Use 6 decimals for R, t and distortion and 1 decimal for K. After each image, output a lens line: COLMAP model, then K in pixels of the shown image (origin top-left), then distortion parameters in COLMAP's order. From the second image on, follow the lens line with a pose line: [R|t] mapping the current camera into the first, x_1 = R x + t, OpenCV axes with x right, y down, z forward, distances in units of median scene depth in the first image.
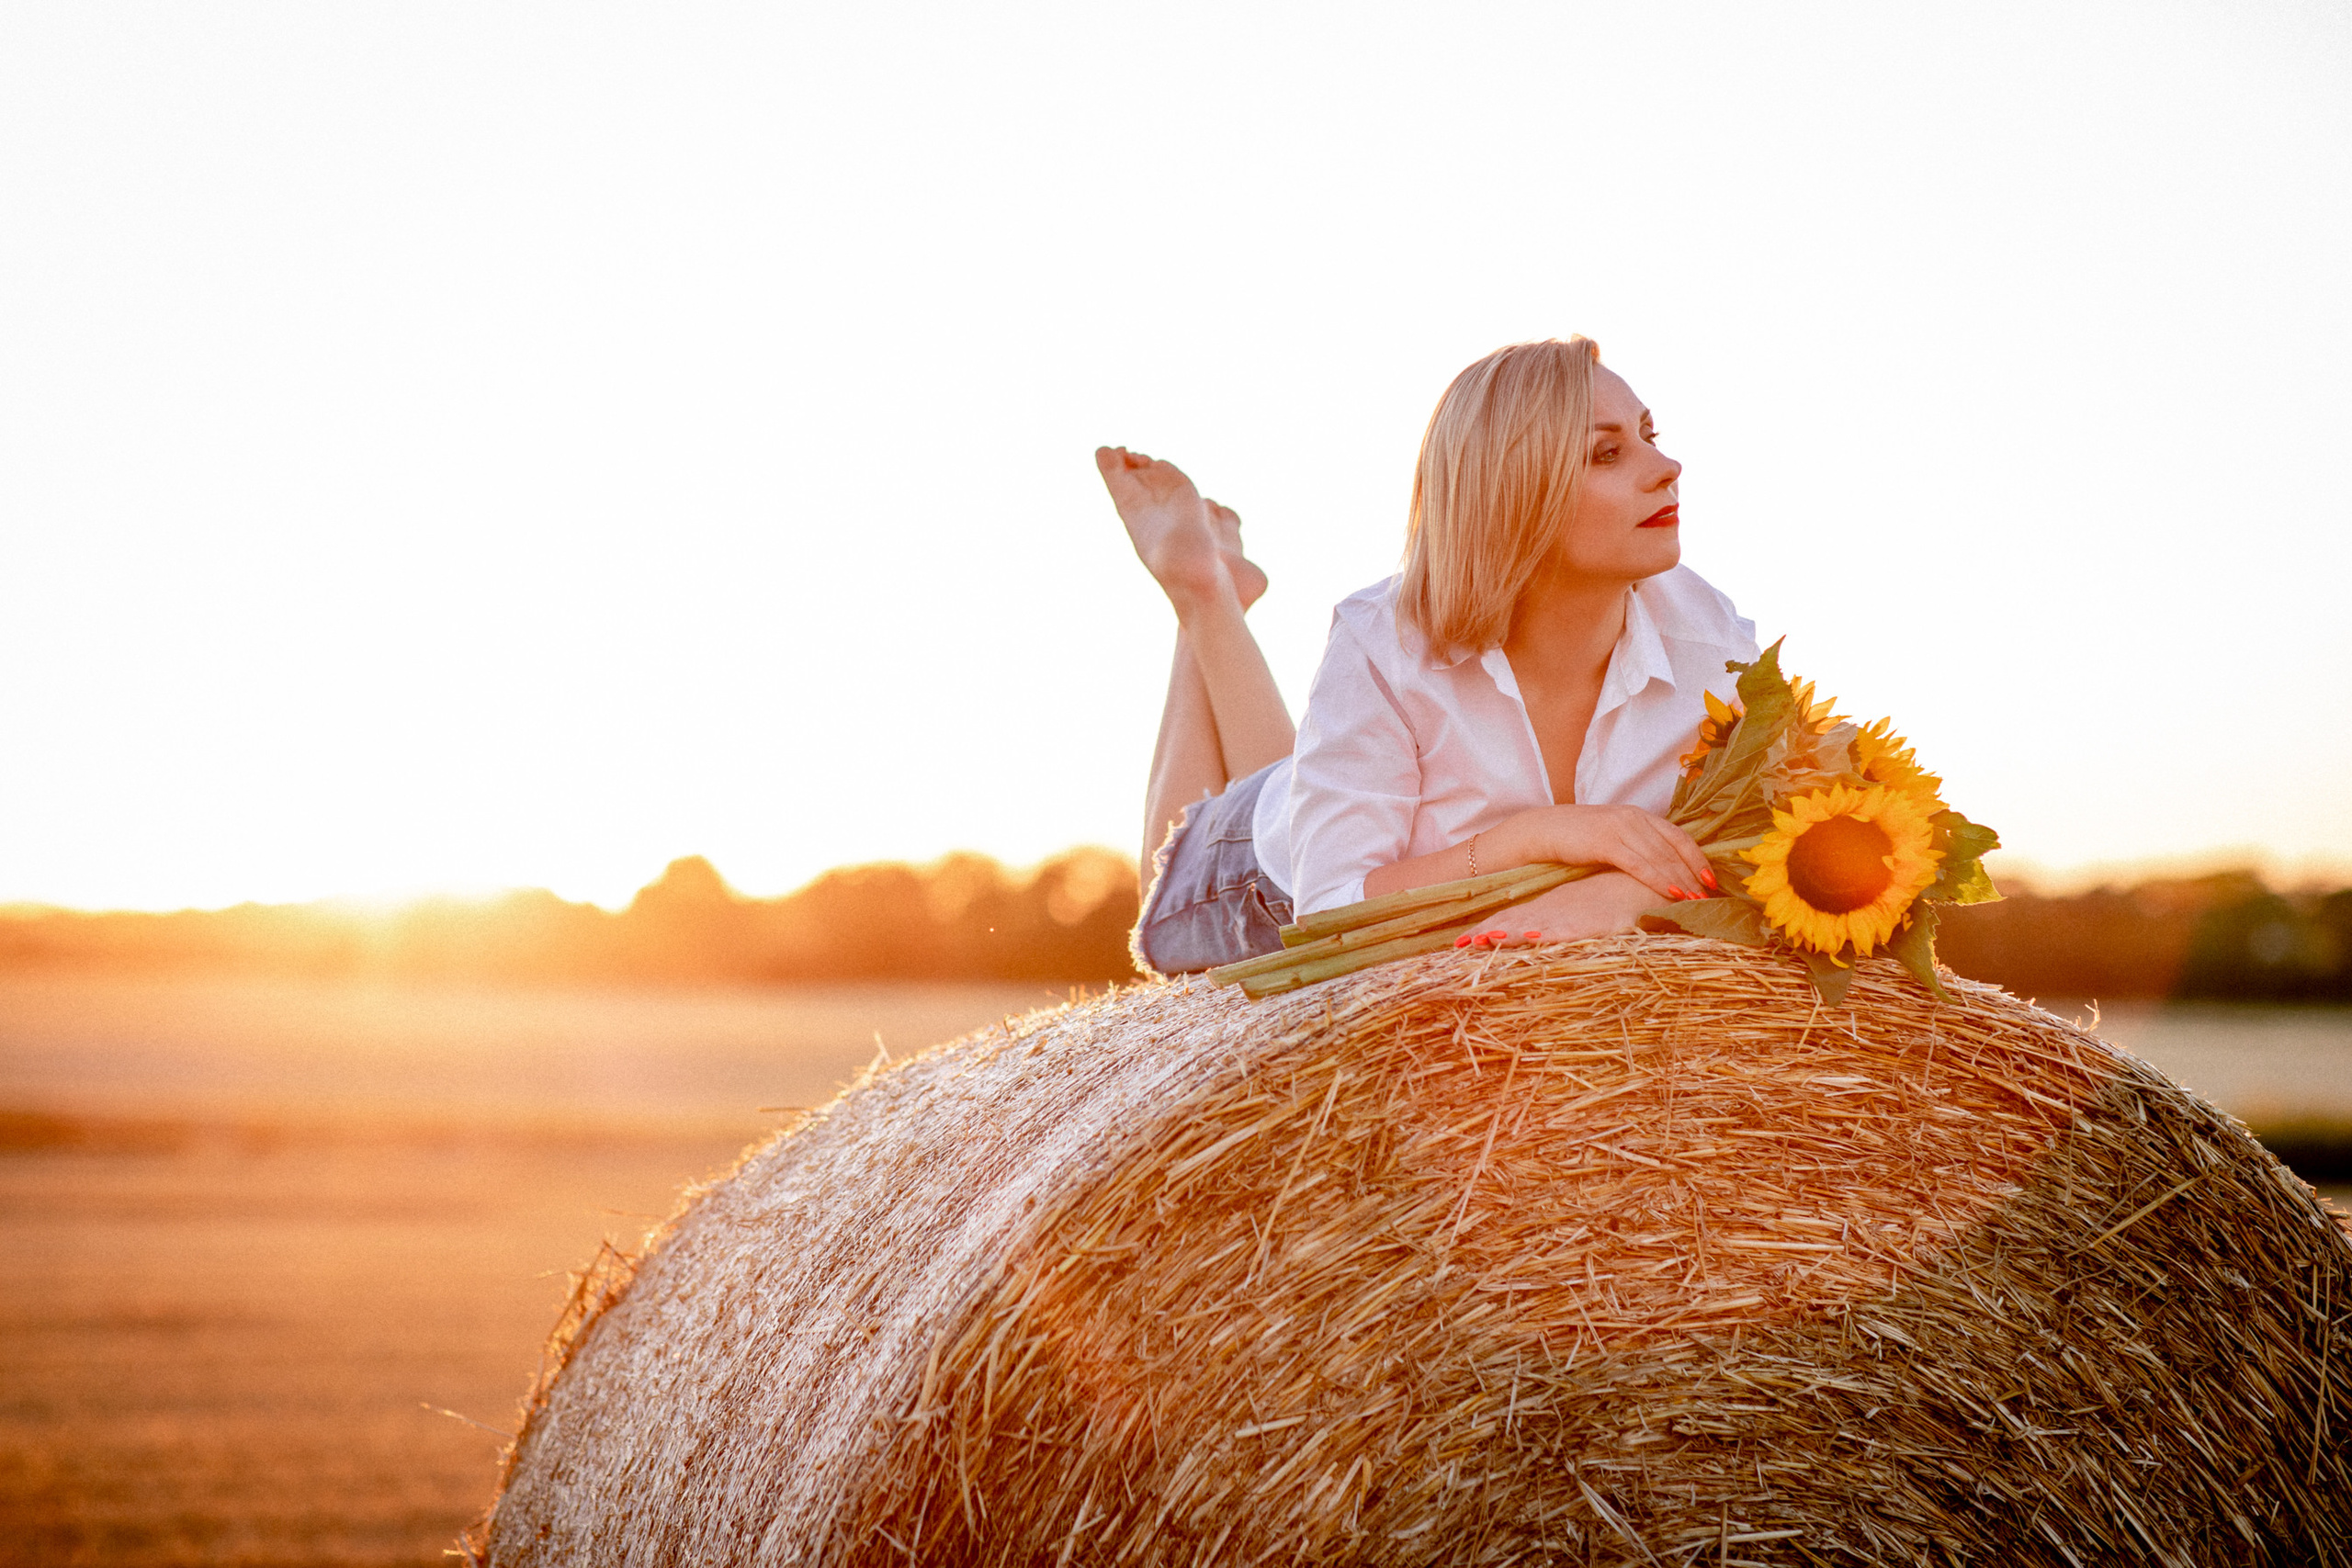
lens RADIAL K [[5650.8, 0, 1017.6], [0, 5650.8, 924.5], [0, 0, 1]] dist [0.194493, 0.000000]
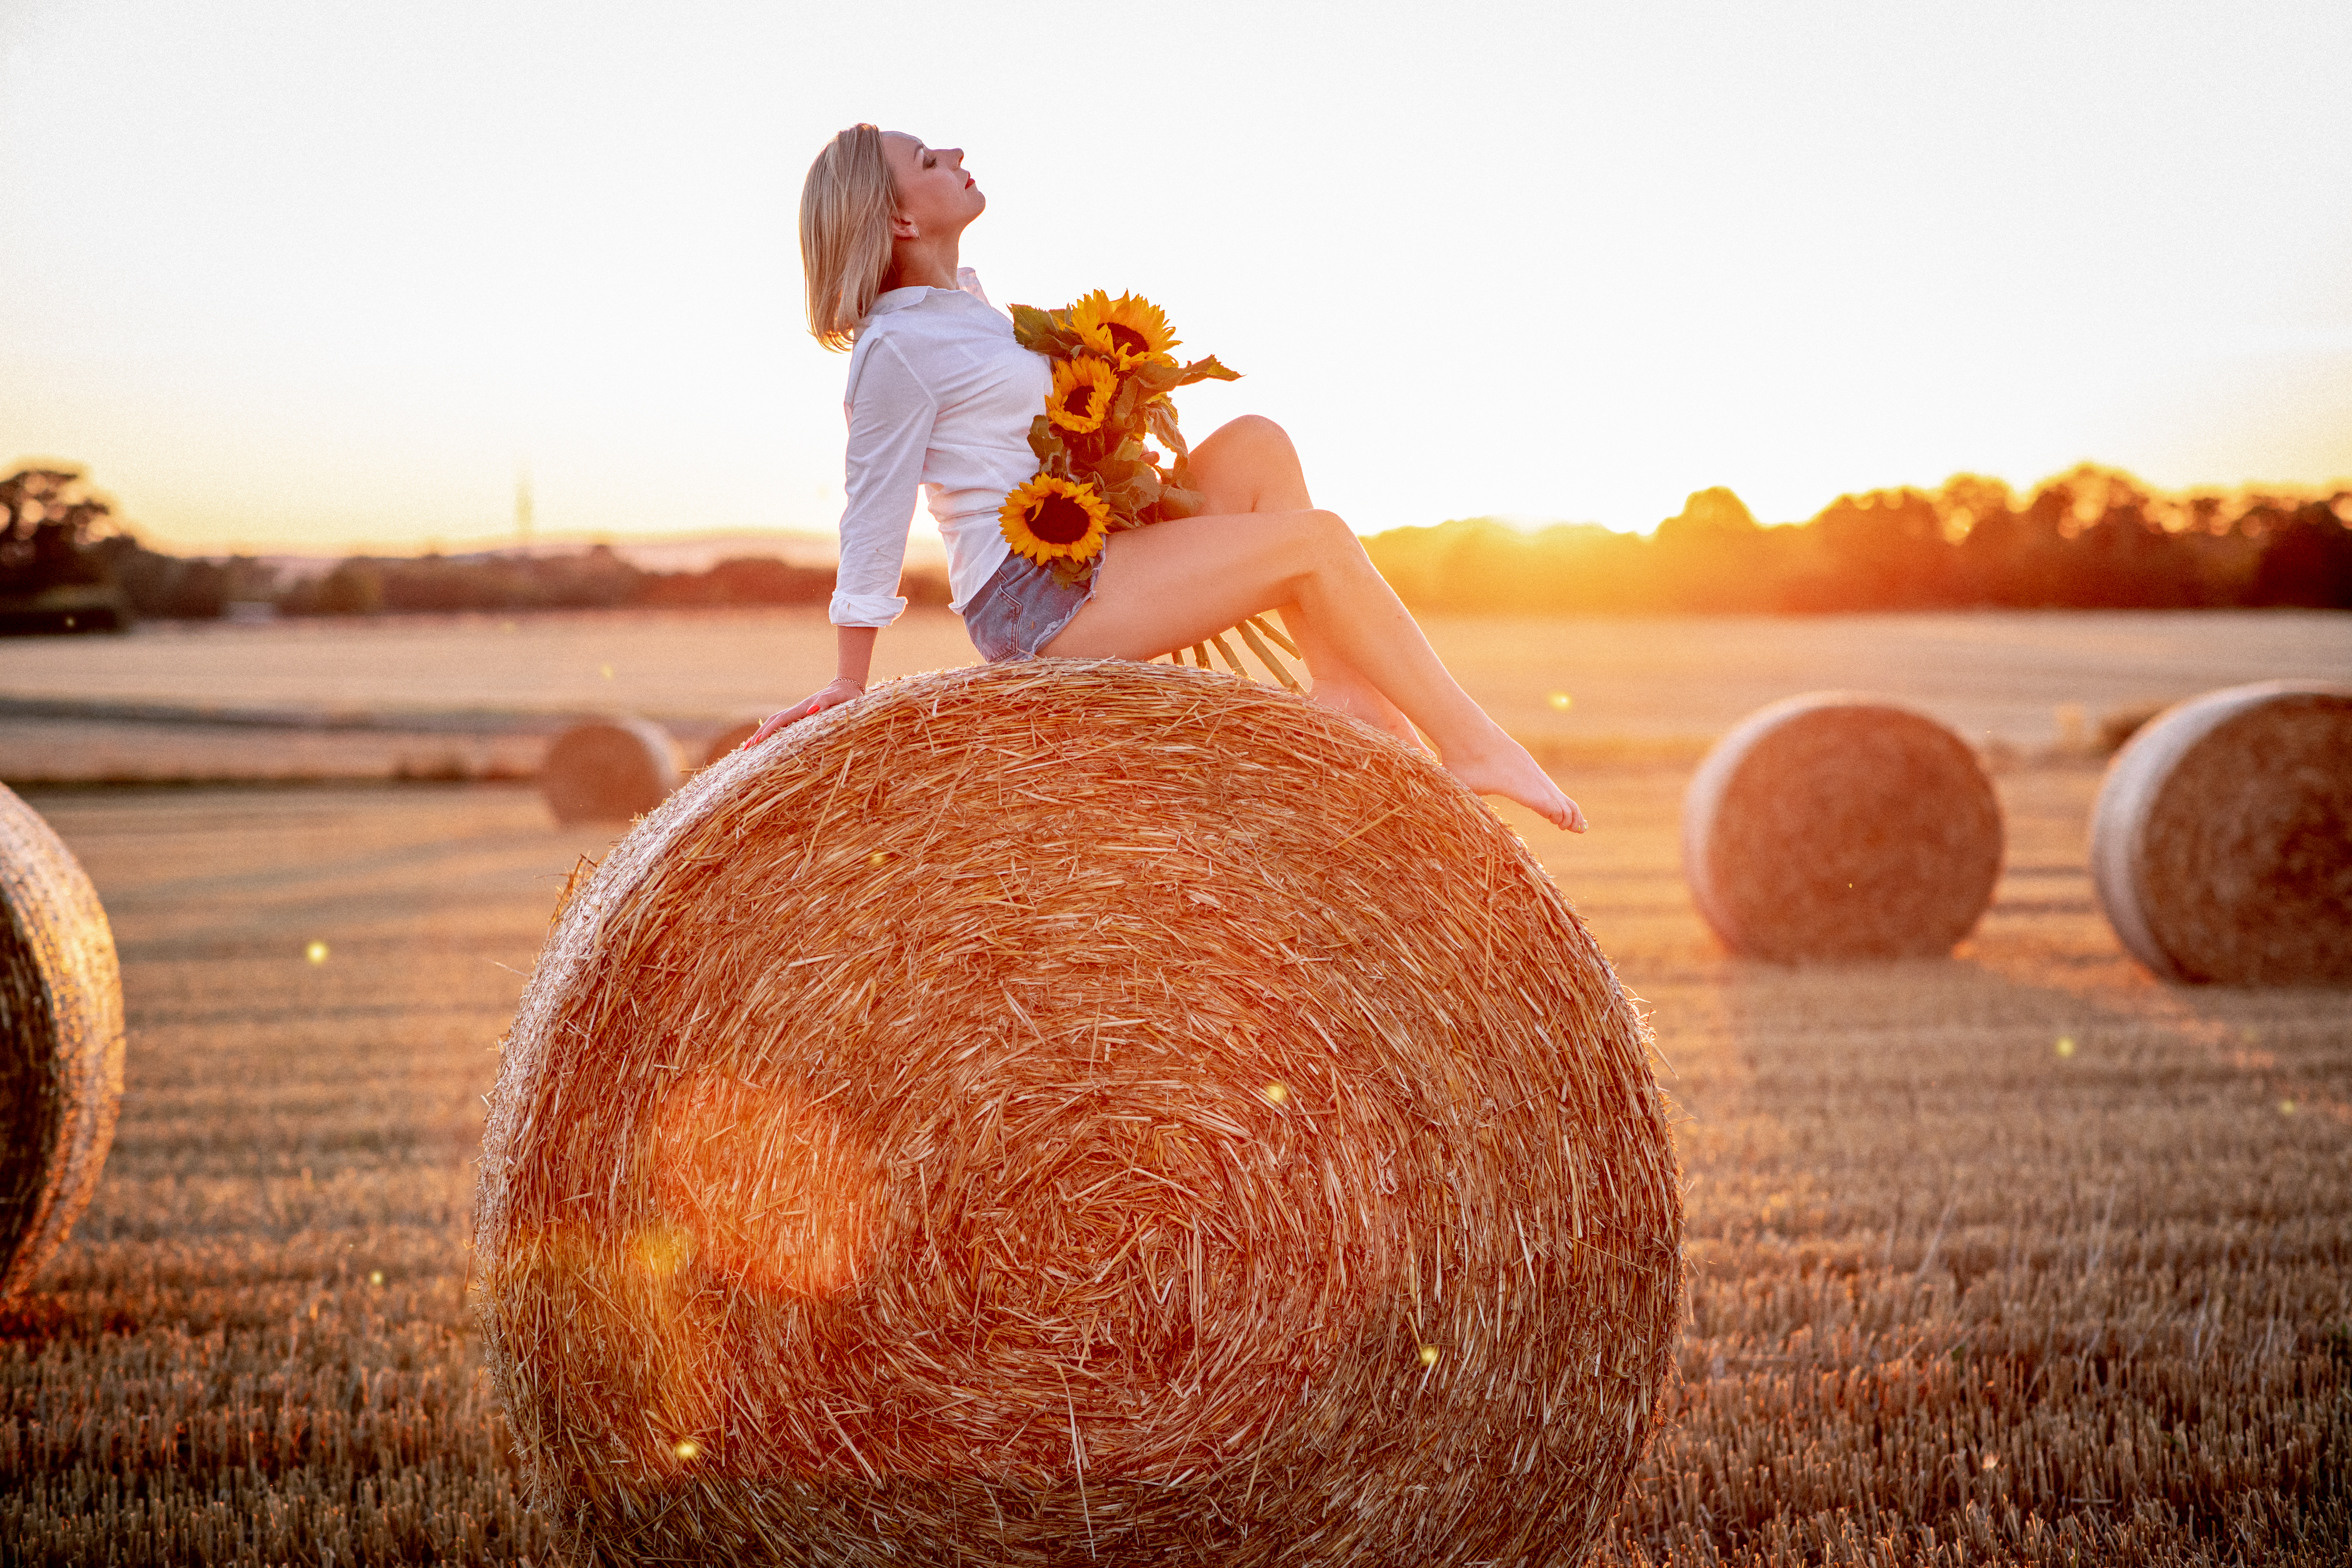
lens RADIAL K [[5651.4, 0, 1152.2], [0, 5651.4, 771.3], [0, 0, 1]] dist [0.194493, 0.000000]
pose [[0.983435, -0.015859, -0.180567, 0.438159], [0.023078, 0.999013, 0.037948, -0.028724], [0.179787, -0.041487, 0.982830, -0.621988]]
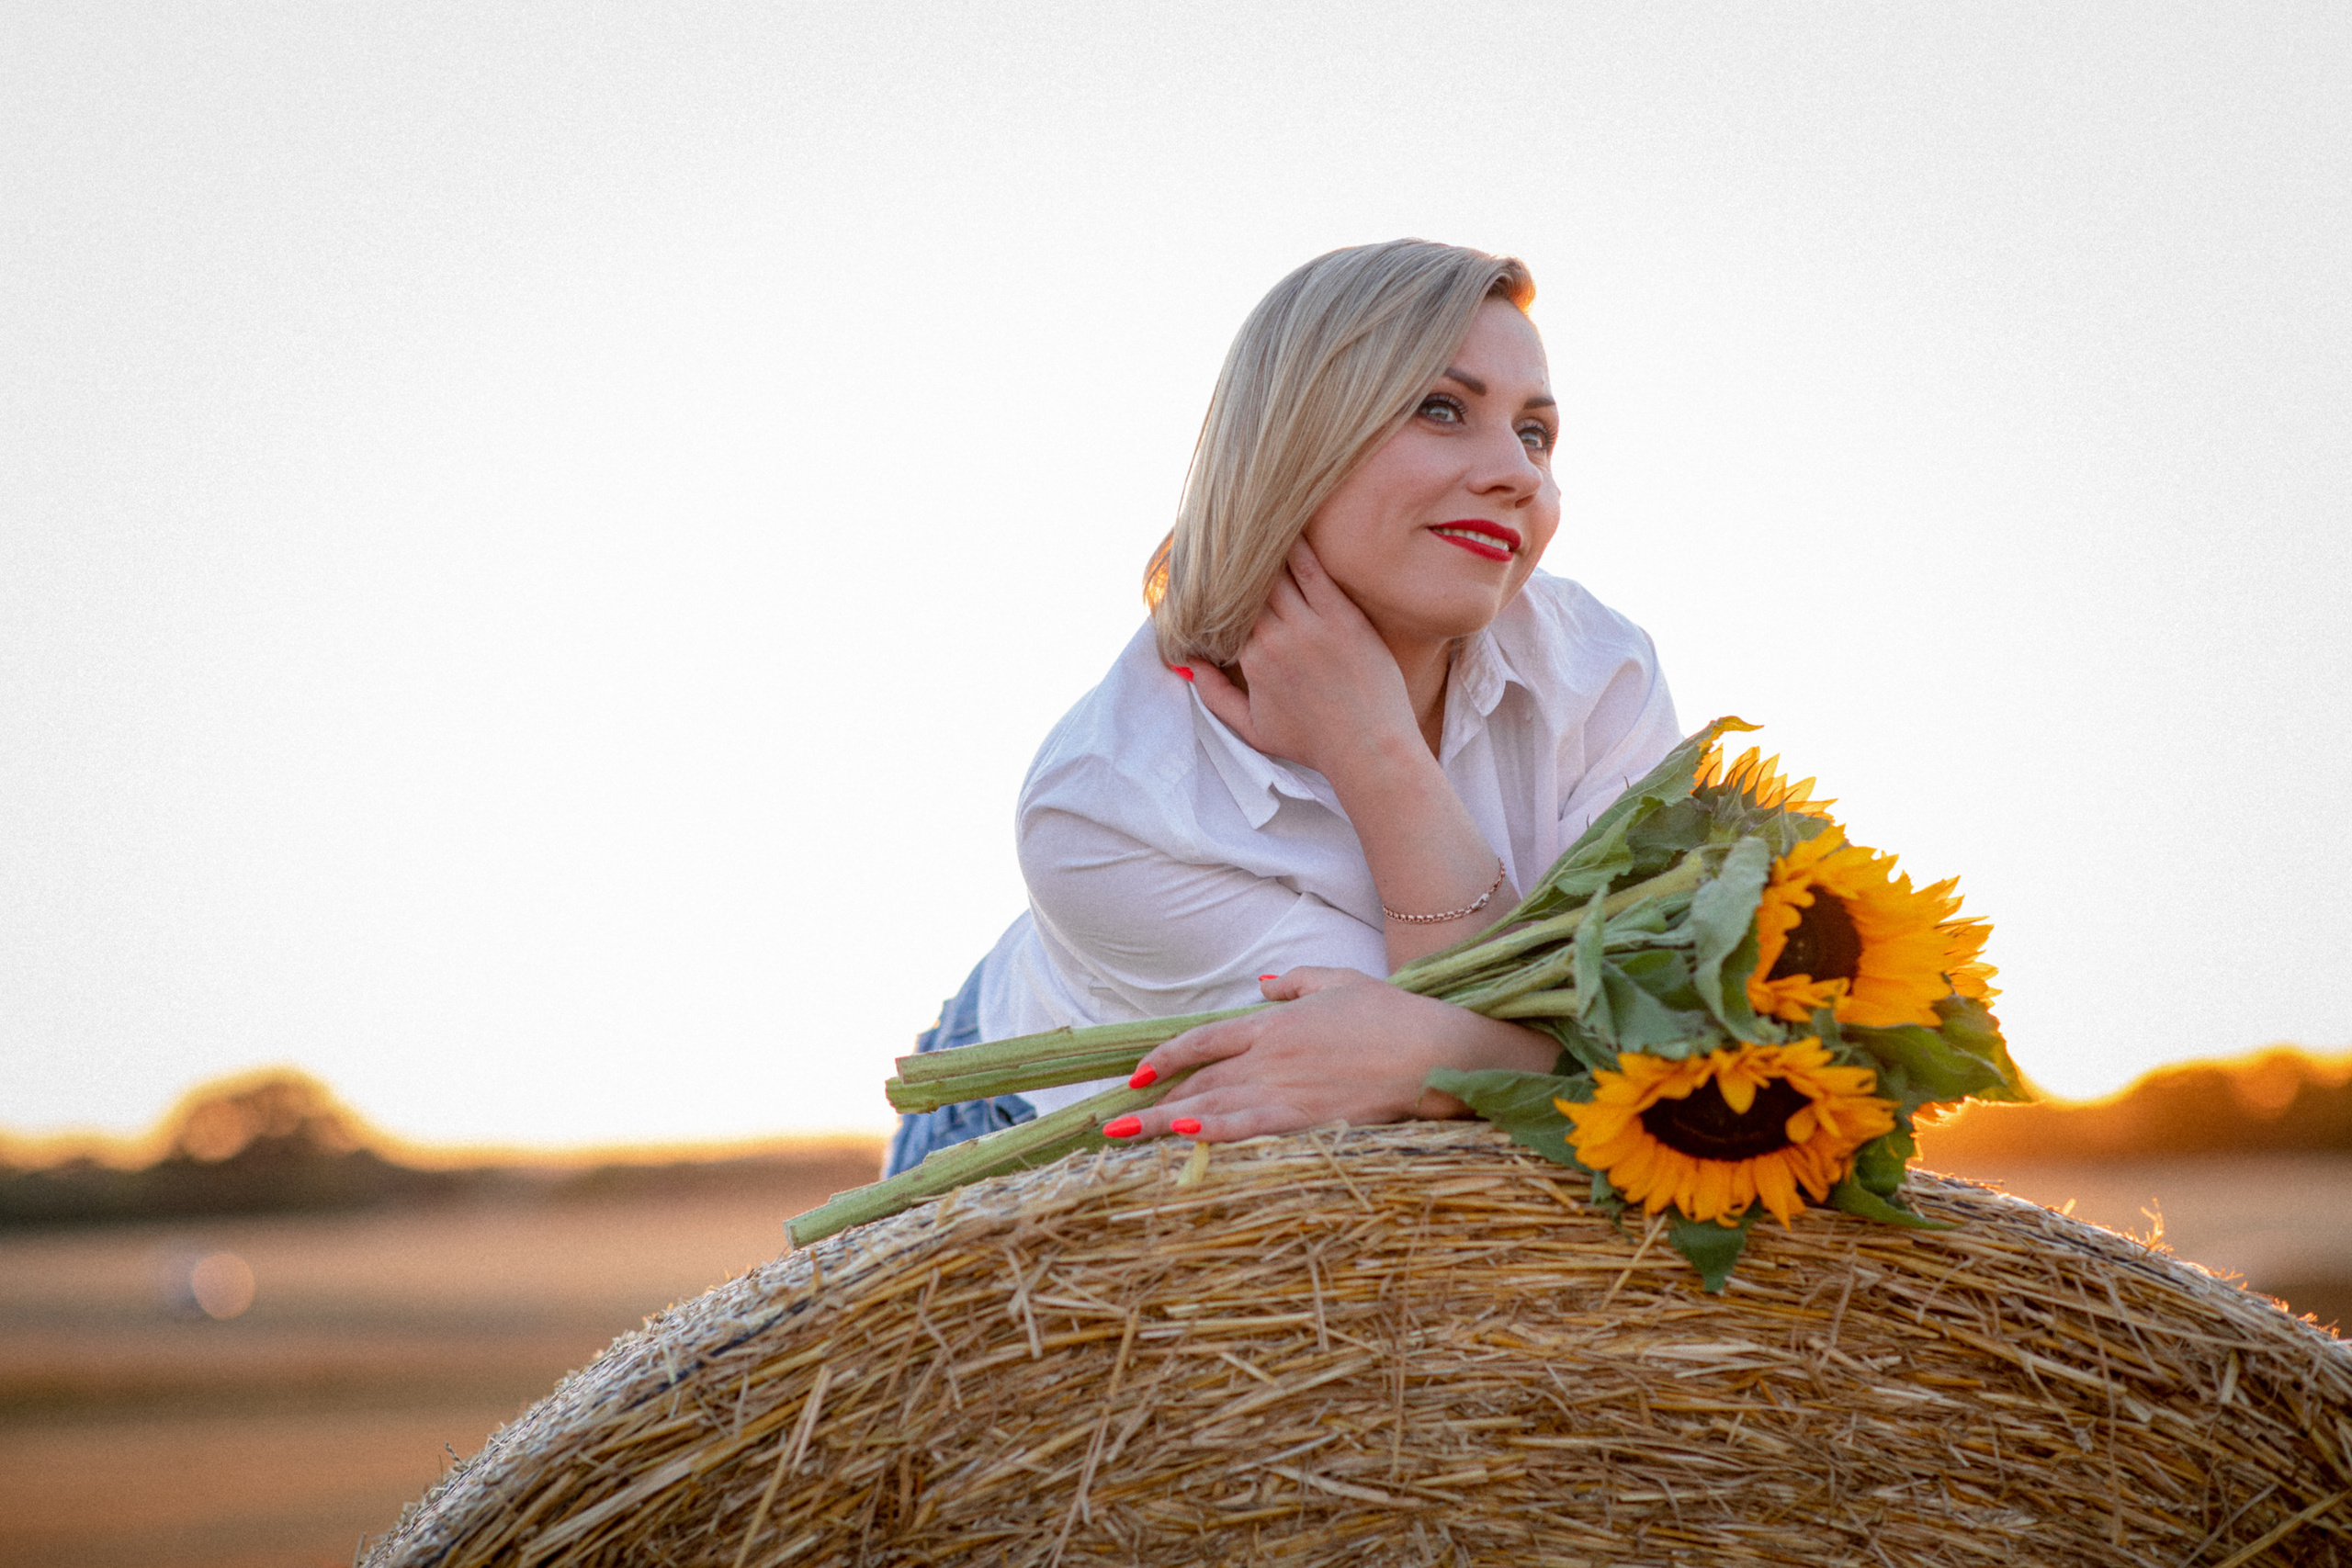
lens RADIAL K [[5477.5, 0, 1198.1], [0, 5477.5, 877.8], [0, 0, 1]] dist [0.200458, 0.000000]
pose [[0.974796, -0.052248, -0.216894, 0.224500], [0.041742, 0.997735, -0.052742, 0.005723], [0.219159, 0.042359, 0.974769, 0.411735]]
